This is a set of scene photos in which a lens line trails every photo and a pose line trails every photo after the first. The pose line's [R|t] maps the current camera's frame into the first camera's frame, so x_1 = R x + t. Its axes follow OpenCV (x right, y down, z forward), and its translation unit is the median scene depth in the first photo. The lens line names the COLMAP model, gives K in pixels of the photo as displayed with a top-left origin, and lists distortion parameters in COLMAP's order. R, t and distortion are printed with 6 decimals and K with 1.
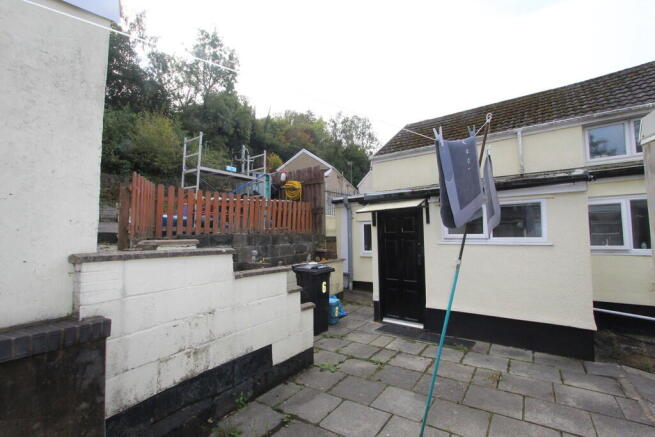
lens RADIAL K [[302.7, 0, 325.2], [0, 302.7, 219.2], [0, 0, 1]] dist [-0.016693, 0.000920]
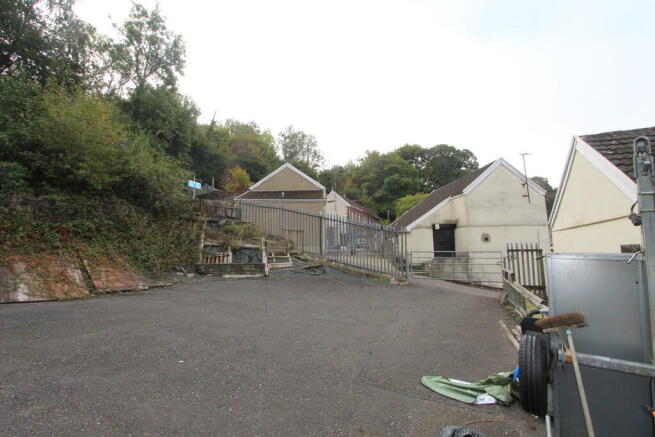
lens RADIAL K [[302.7, 0, 325.2], [0, 302.7, 219.2], [0, 0, 1]] dist [-0.016693, 0.000920]
pose [[0.970880, 0.022873, 0.238470, -0.103631], [-0.009842, 0.998399, -0.055695, -0.029517], [-0.239362, 0.051726, 0.969551, 0.147886]]
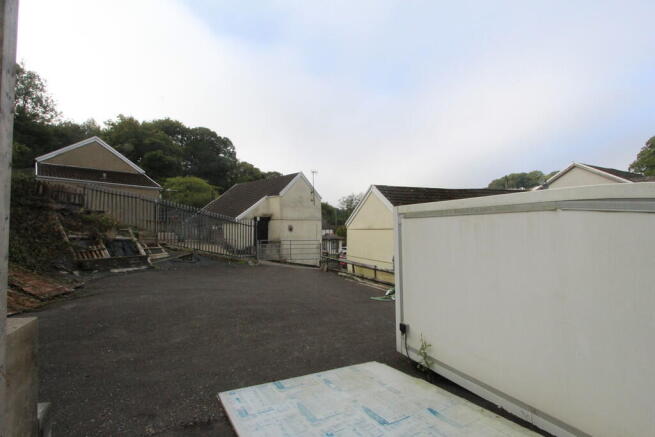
lens RADIAL K [[302.7, 0, 325.2], [0, 302.7, 219.2], [0, 0, 1]] dist [-0.016693, 0.000920]
pose [[0.500243, 0.033225, 0.865247, -0.241364], [-0.042289, 0.999009, -0.013912, -0.039961], [-0.864852, -0.029631, 0.501152, 0.148580]]
